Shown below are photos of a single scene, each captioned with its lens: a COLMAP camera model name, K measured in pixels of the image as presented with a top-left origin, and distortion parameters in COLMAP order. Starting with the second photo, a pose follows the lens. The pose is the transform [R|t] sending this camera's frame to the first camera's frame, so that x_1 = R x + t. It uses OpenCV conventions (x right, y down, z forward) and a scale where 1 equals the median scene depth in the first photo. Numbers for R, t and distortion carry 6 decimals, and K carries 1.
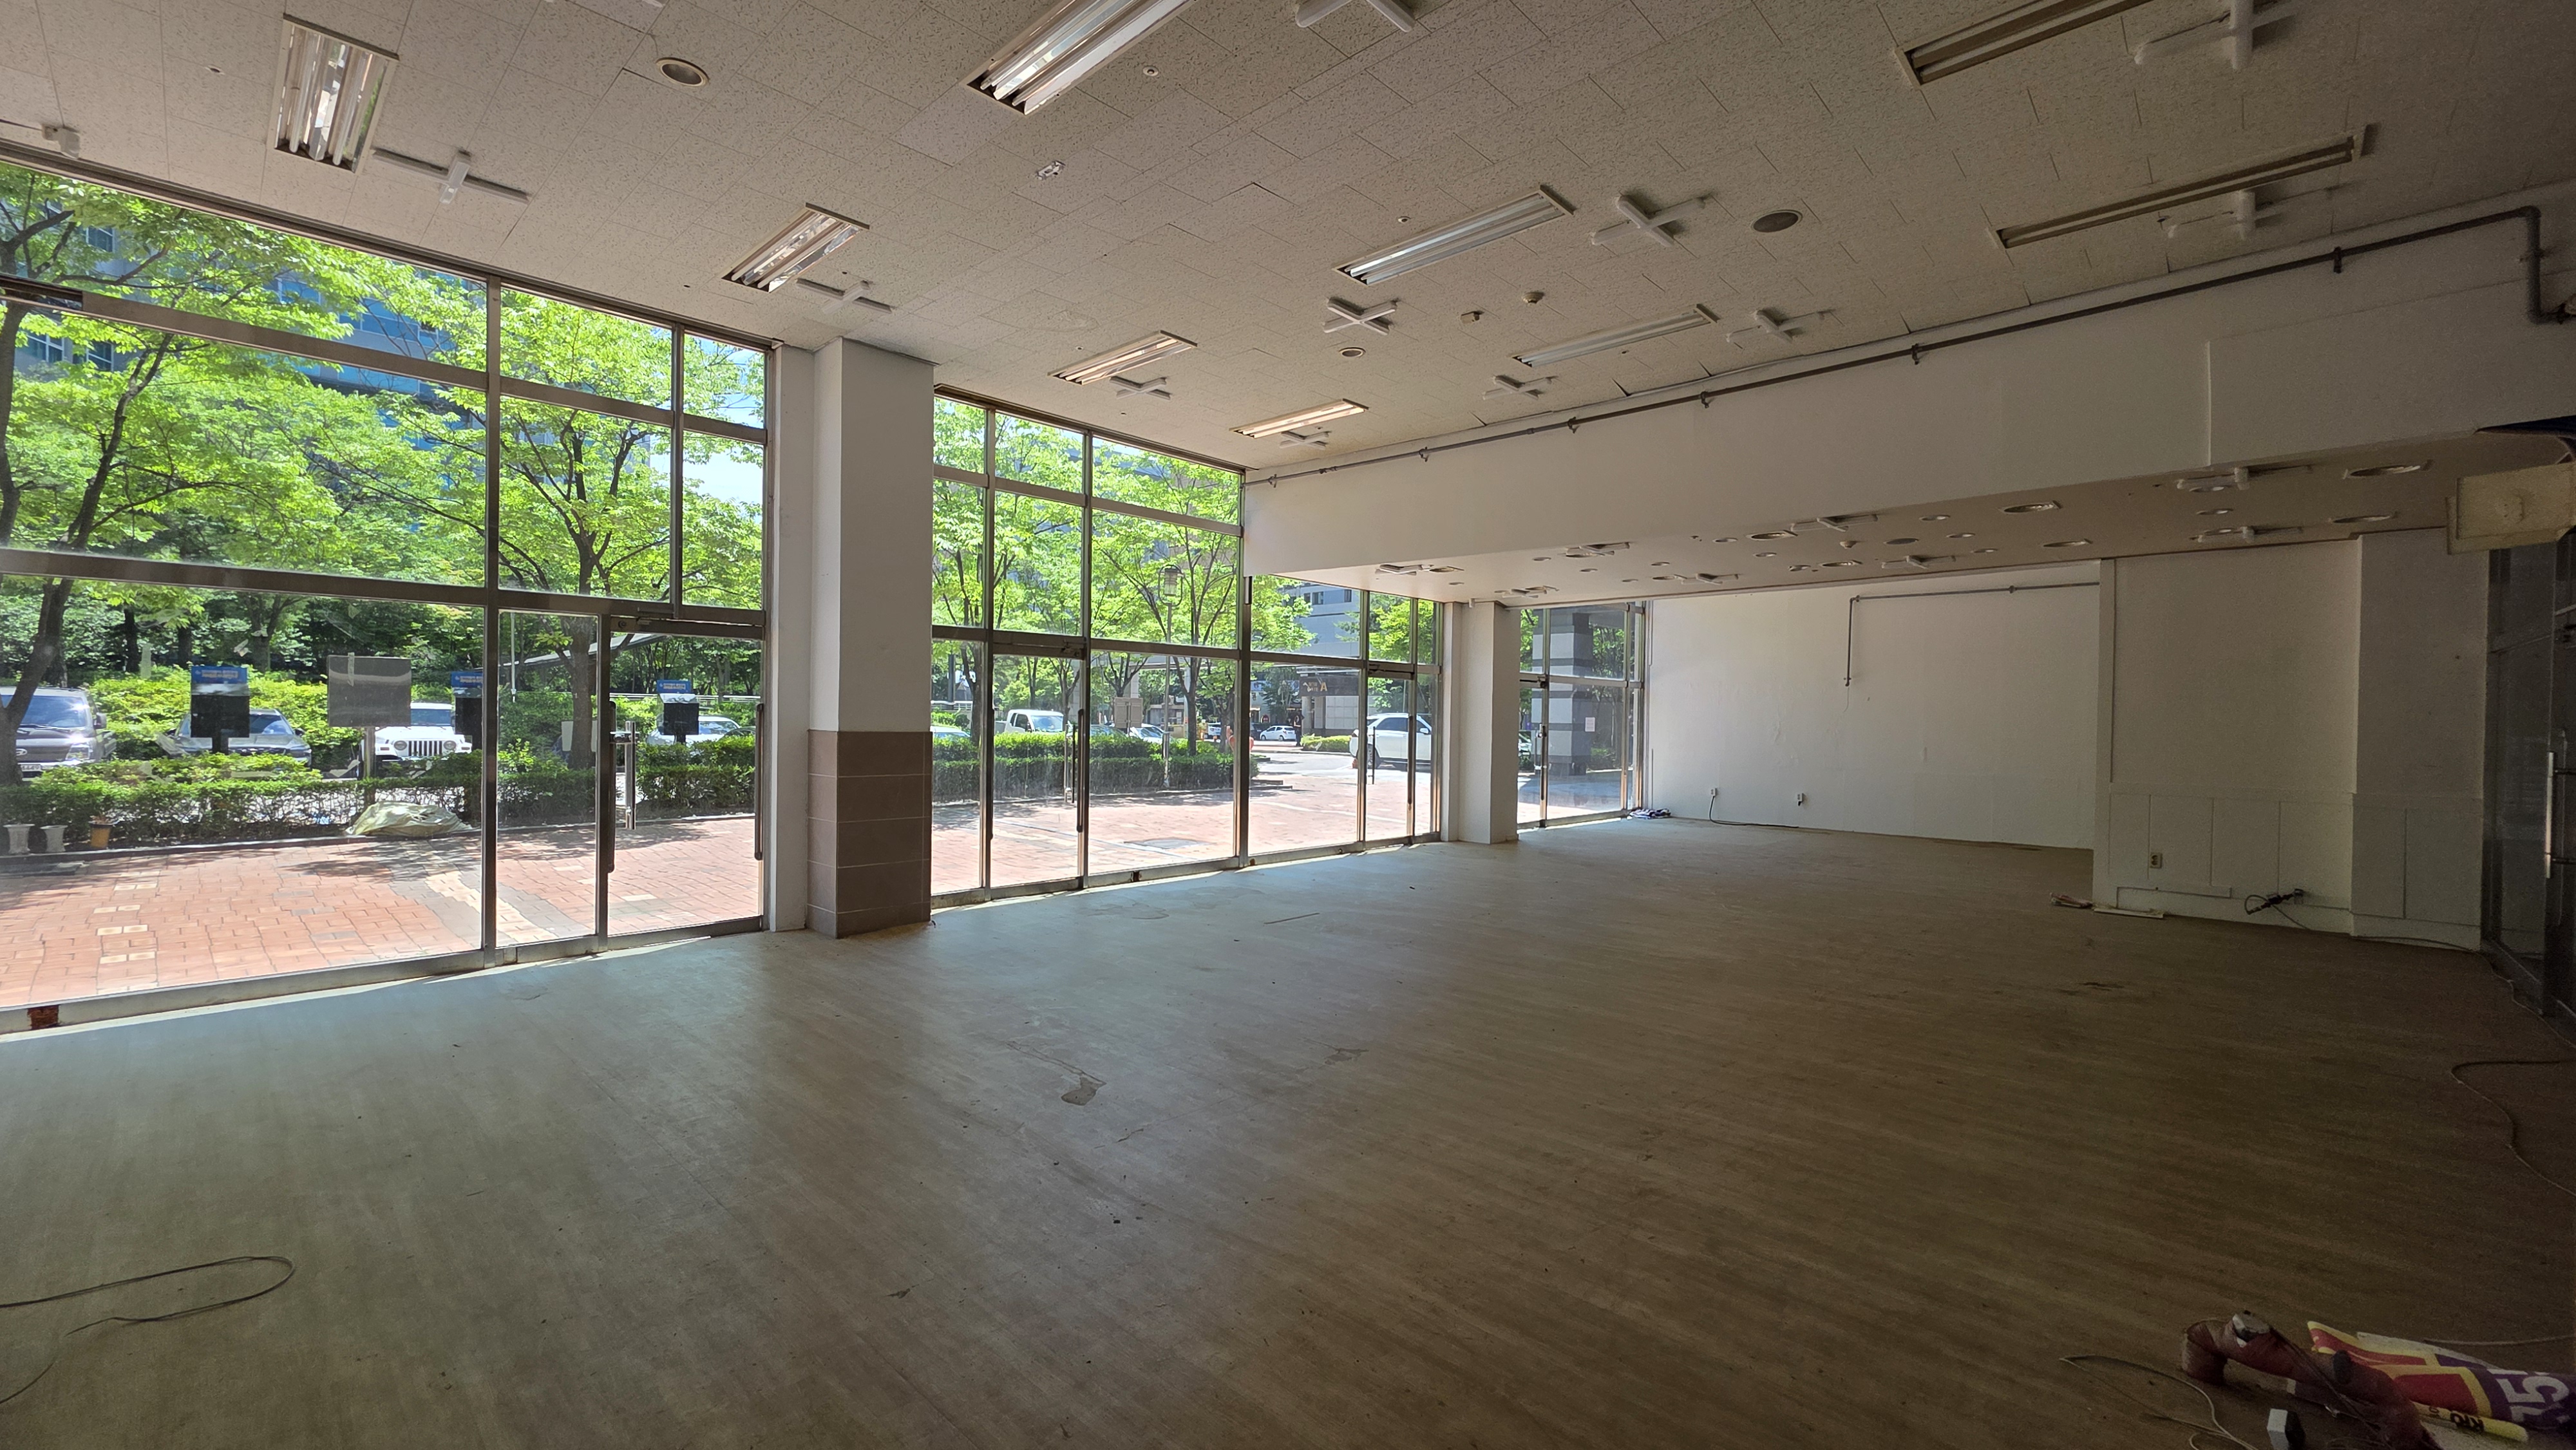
lens RADIAL K [[1025.1, 0, 1289.4], [0, 1025.1, 730.7], [0, 0, 1]] dist [0.003578, -0.000867]
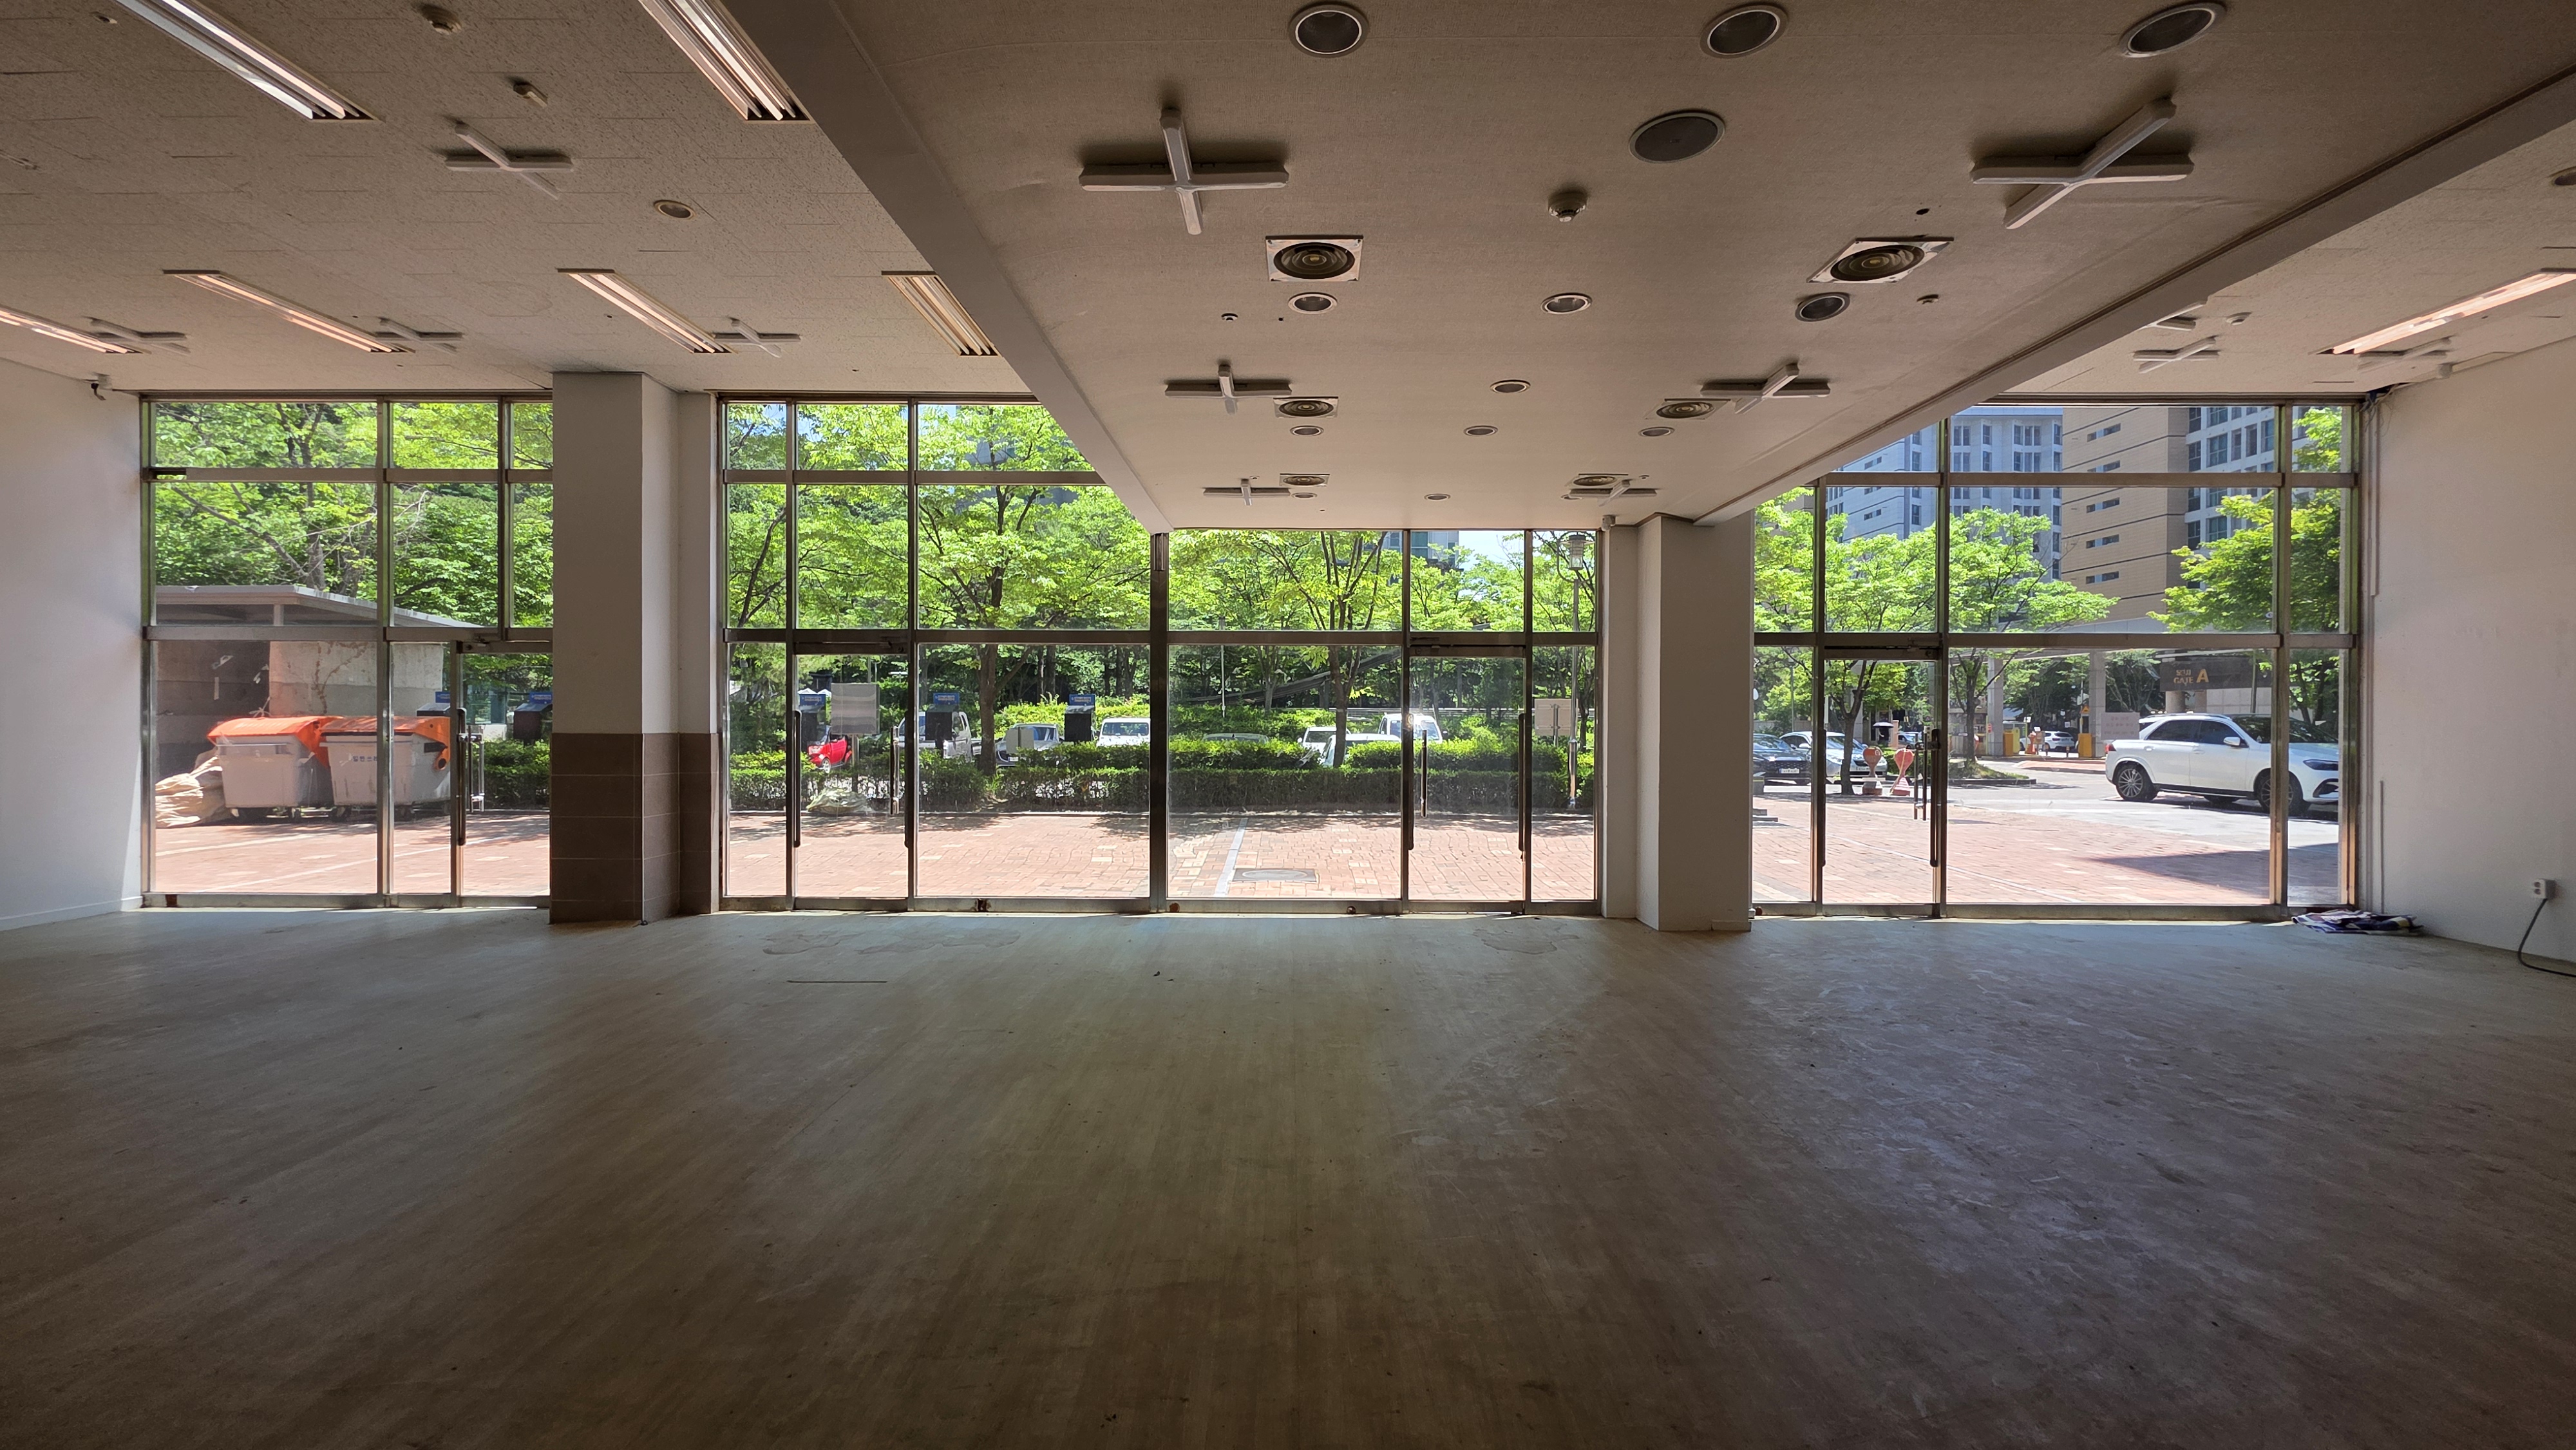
lens RADIAL K [[1025.1, 0, 1292.3], [0, 1025.1, 724.4], [0, 0, 1]] dist [0.003578, -0.000867]
pose [[0.680051, -0.011211, -0.733079, 0.700236], [-0.002763, 0.999837, -0.017854, 0.006793], [0.733159, 0.014167, 0.679909, 0.654685]]
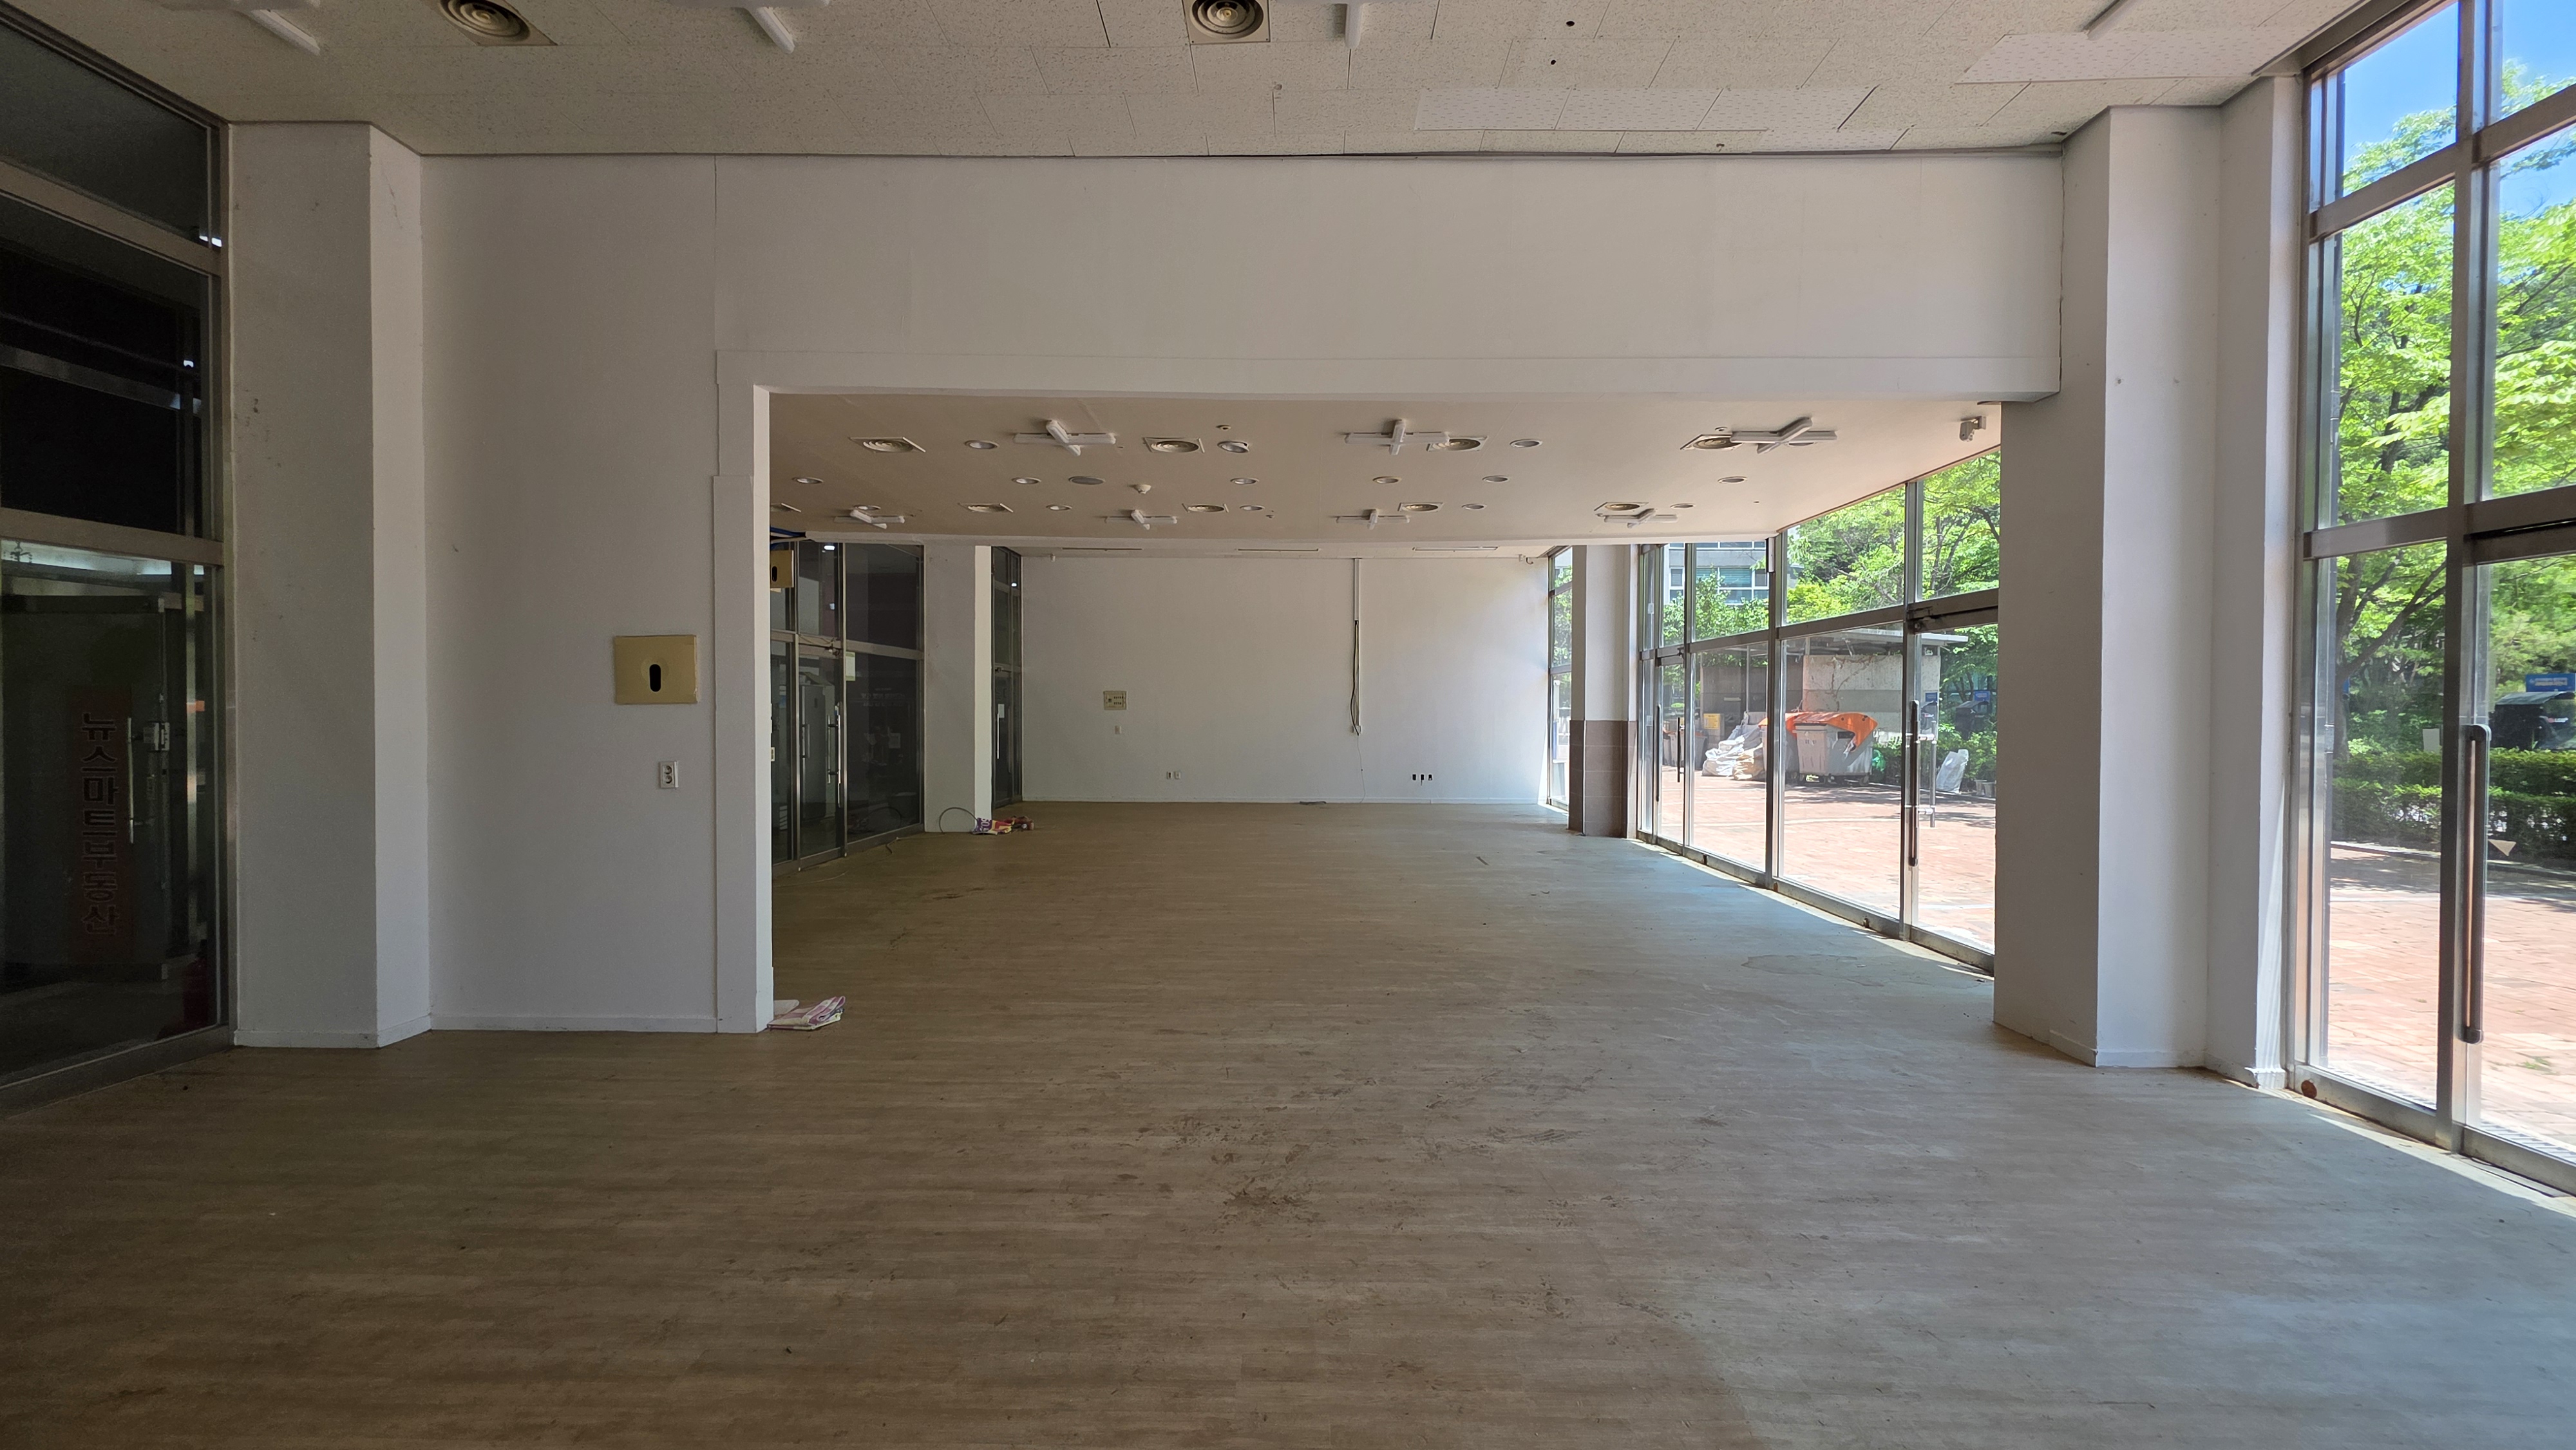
lens RADIAL K [[1025.1, 0, 1281.4], [0, 1025.1, 725.8], [0, 0, 1]] dist [0.003578, -0.000867]
pose [[-0.742928, -0.011594, -0.669271, 0.959389], [-0.027816, 0.999521, 0.013561, 0.000793], [0.668793, 0.028691, -0.742895, 1.607178]]
